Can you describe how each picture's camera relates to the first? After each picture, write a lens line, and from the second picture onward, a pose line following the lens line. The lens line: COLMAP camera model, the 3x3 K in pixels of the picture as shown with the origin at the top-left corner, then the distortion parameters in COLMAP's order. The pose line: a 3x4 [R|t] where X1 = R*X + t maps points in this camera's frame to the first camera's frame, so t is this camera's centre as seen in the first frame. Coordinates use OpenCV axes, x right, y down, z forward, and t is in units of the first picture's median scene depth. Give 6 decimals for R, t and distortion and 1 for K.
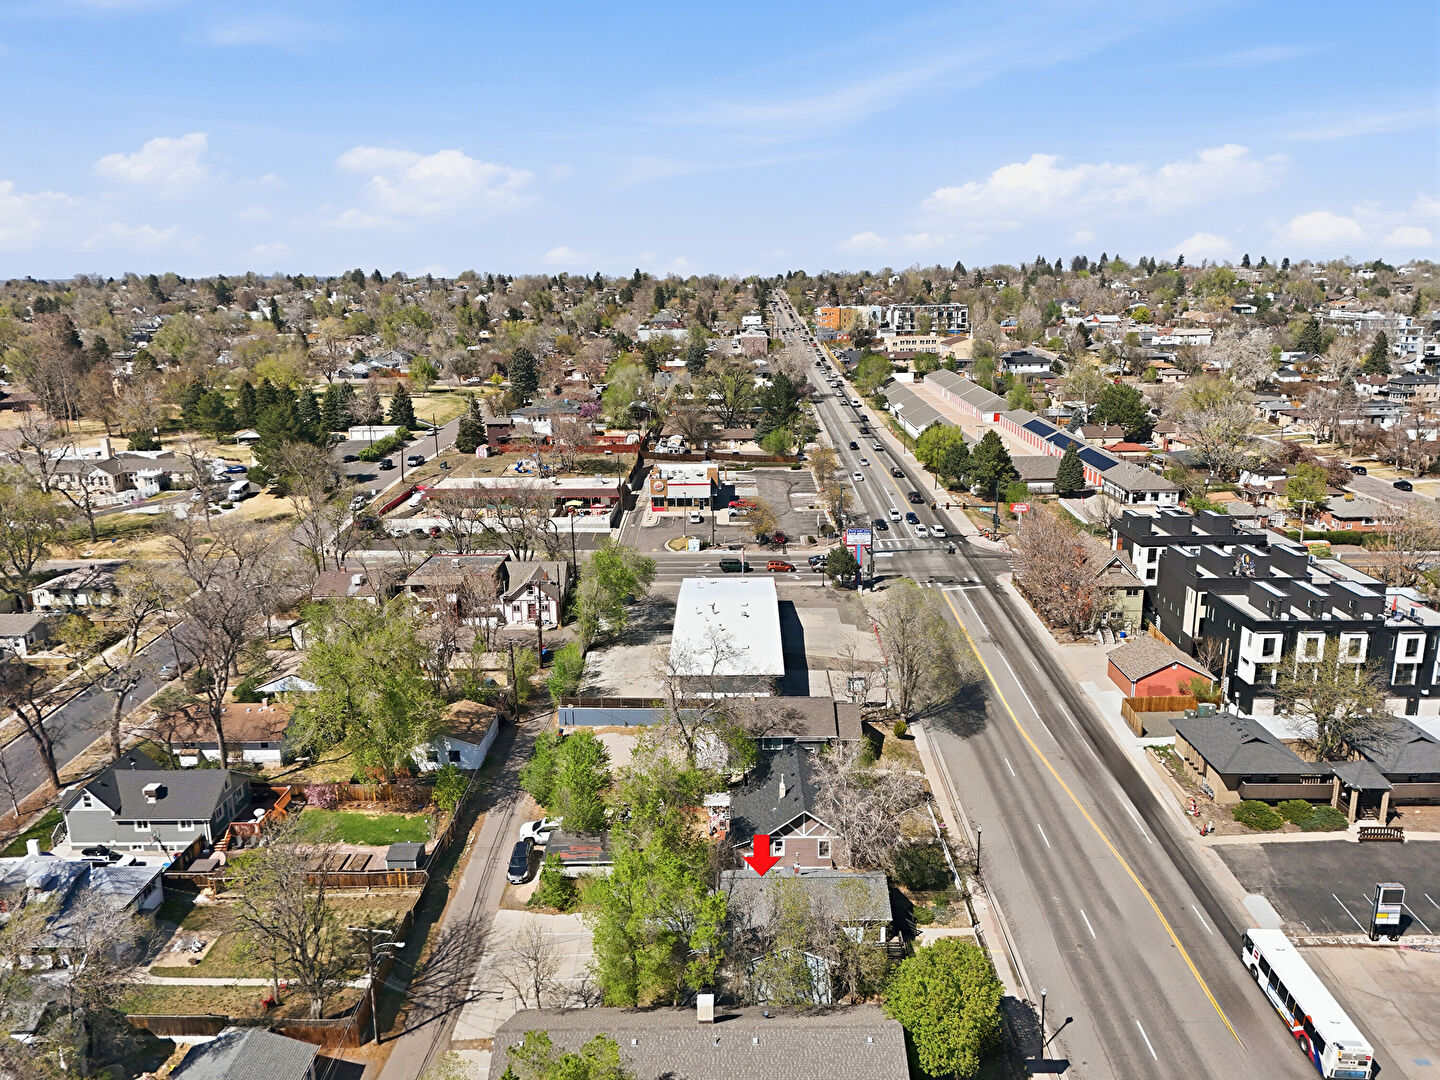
lens RADIAL K [[1054.8, 0, 725.7], [0, 1054.8, 540.1], [0, 0, 1]] dist [0.079854, -0.066450]
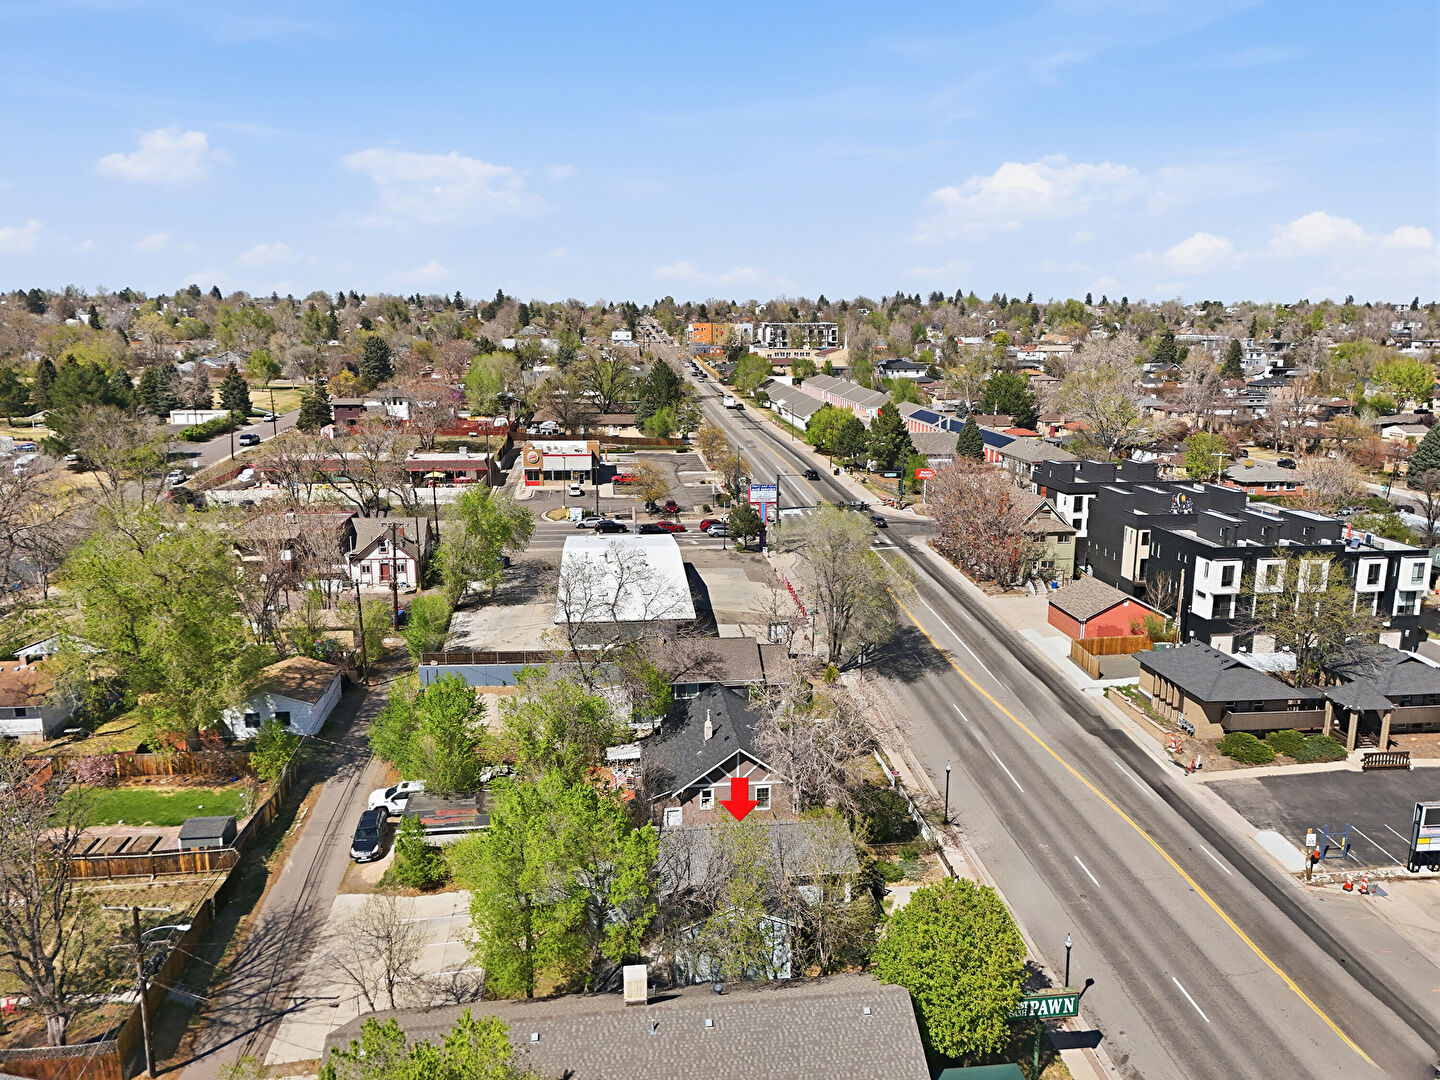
lens RADIAL K [[1054.8, 0, 725.7], [0, 1054.8, 540.1], [0, 0, 1]] dist [0.079854, -0.066450]
pose [[0.991950, -0.008842, 0.126321, -0.021949], [0.013730, 0.999188, -0.037884, 0.080937], [-0.125884, 0.039314, 0.991266, 0.131337]]
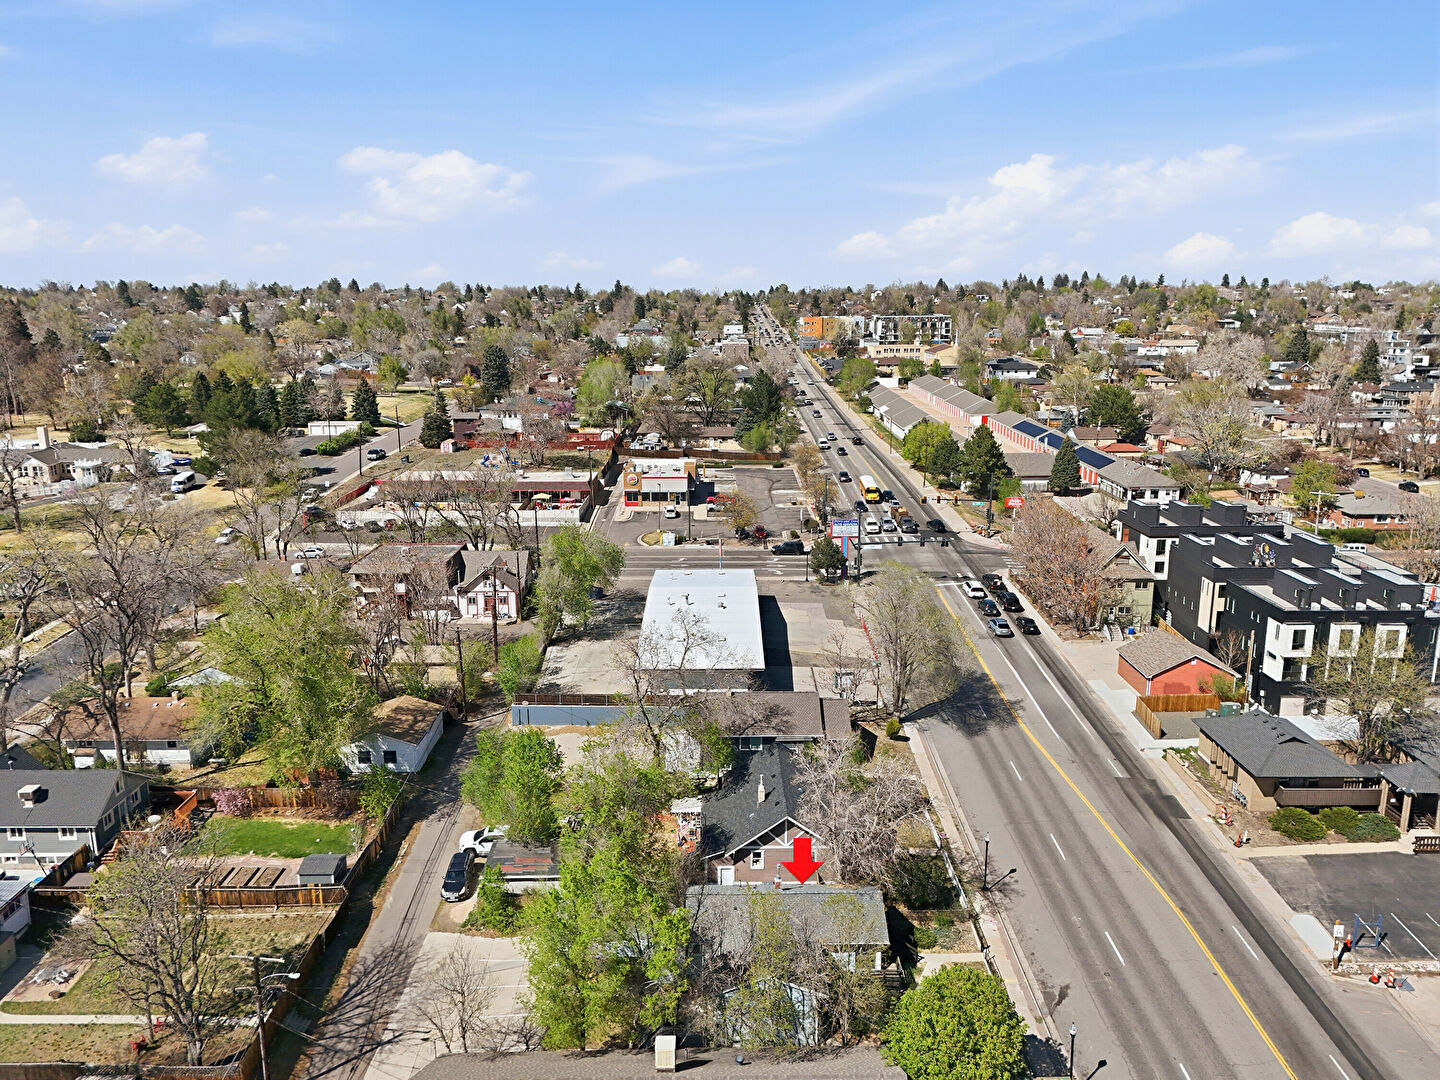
lens RADIAL K [[1054.8, 0, 725.7], [0, 1054.8, 540.1], [0, 0, 1]] dist [0.079854, -0.066450]
pose [[0.999817, 0.006274, 0.018062, 0.004684], [-0.005938, 0.999810, -0.018578, 0.029278], [-0.018175, 0.018467, 0.999664, 0.083452]]
